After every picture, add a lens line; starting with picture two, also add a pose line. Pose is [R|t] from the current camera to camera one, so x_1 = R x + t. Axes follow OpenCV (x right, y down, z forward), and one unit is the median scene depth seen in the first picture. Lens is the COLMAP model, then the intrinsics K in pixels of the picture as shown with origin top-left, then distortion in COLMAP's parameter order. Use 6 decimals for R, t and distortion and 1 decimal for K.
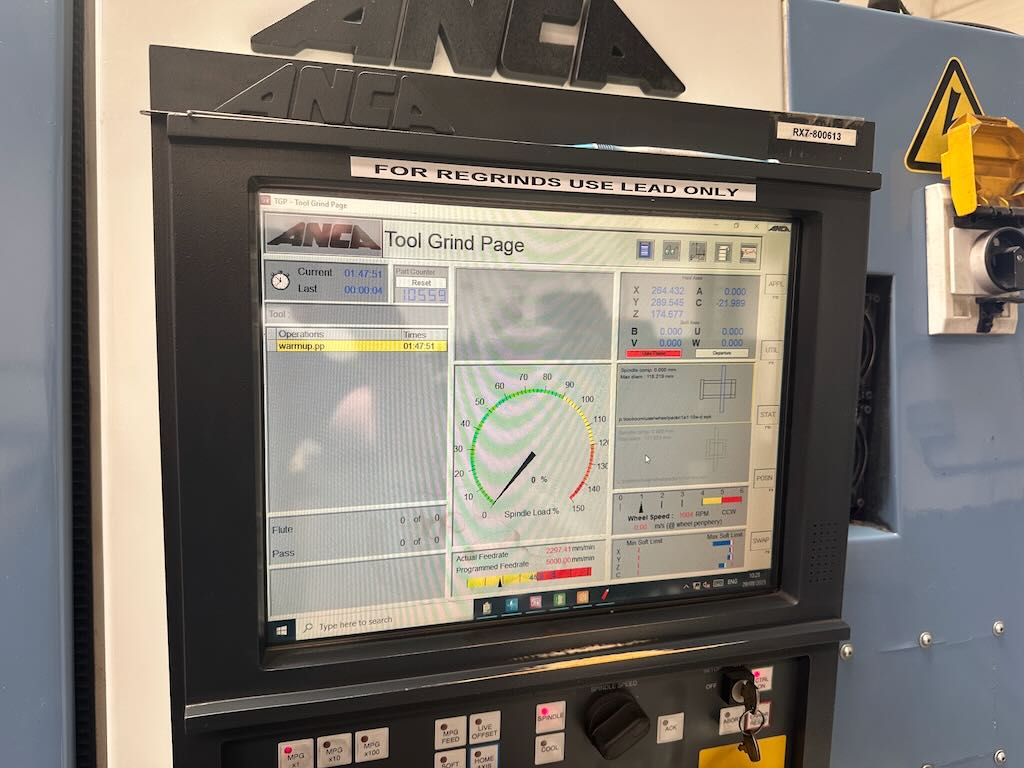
lens RADIAL K [[720.7, 0, 521.7], [0, 720.7, 380.5], [0, 0, 1]] dist [0.042372, -0.045490]
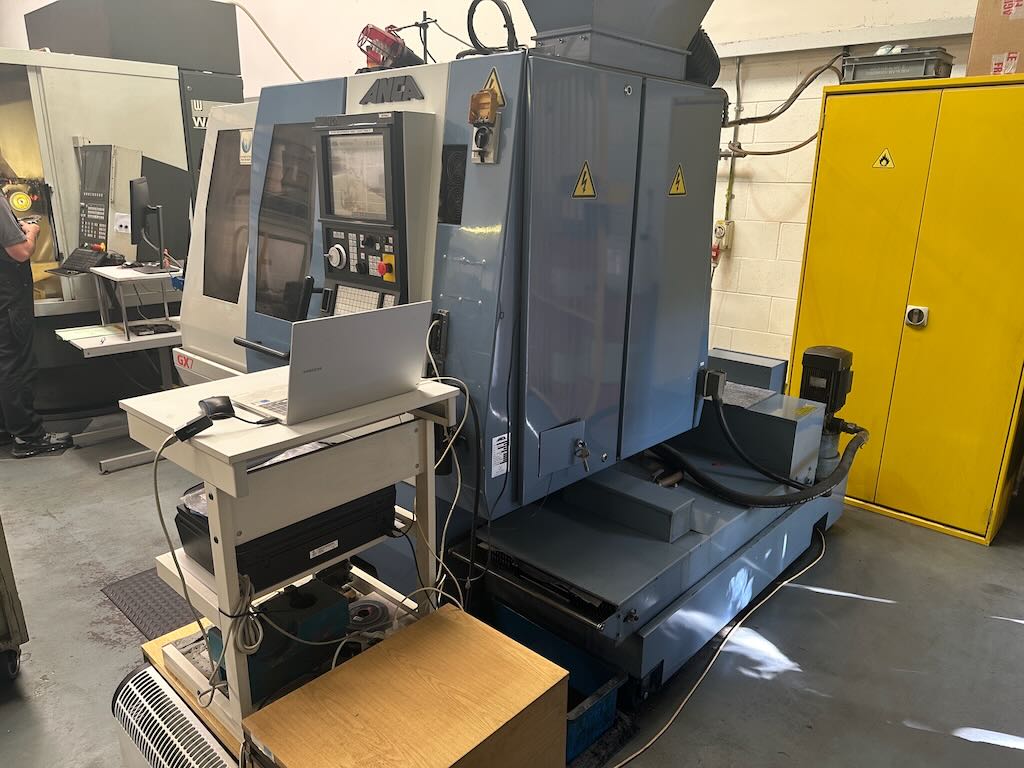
lens RADIAL K [[711.8, 0, 512.0], [0, 711.8, 384.0], [0, 0, 1]] dist [0.076692, -0.120963]
pose [[0.490054, 0.227934, -0.841364, 5.062278], [-0.105732, 0.973624, 0.202180, 0.327293], [0.865256, -0.010120, 0.501229, -0.645992]]
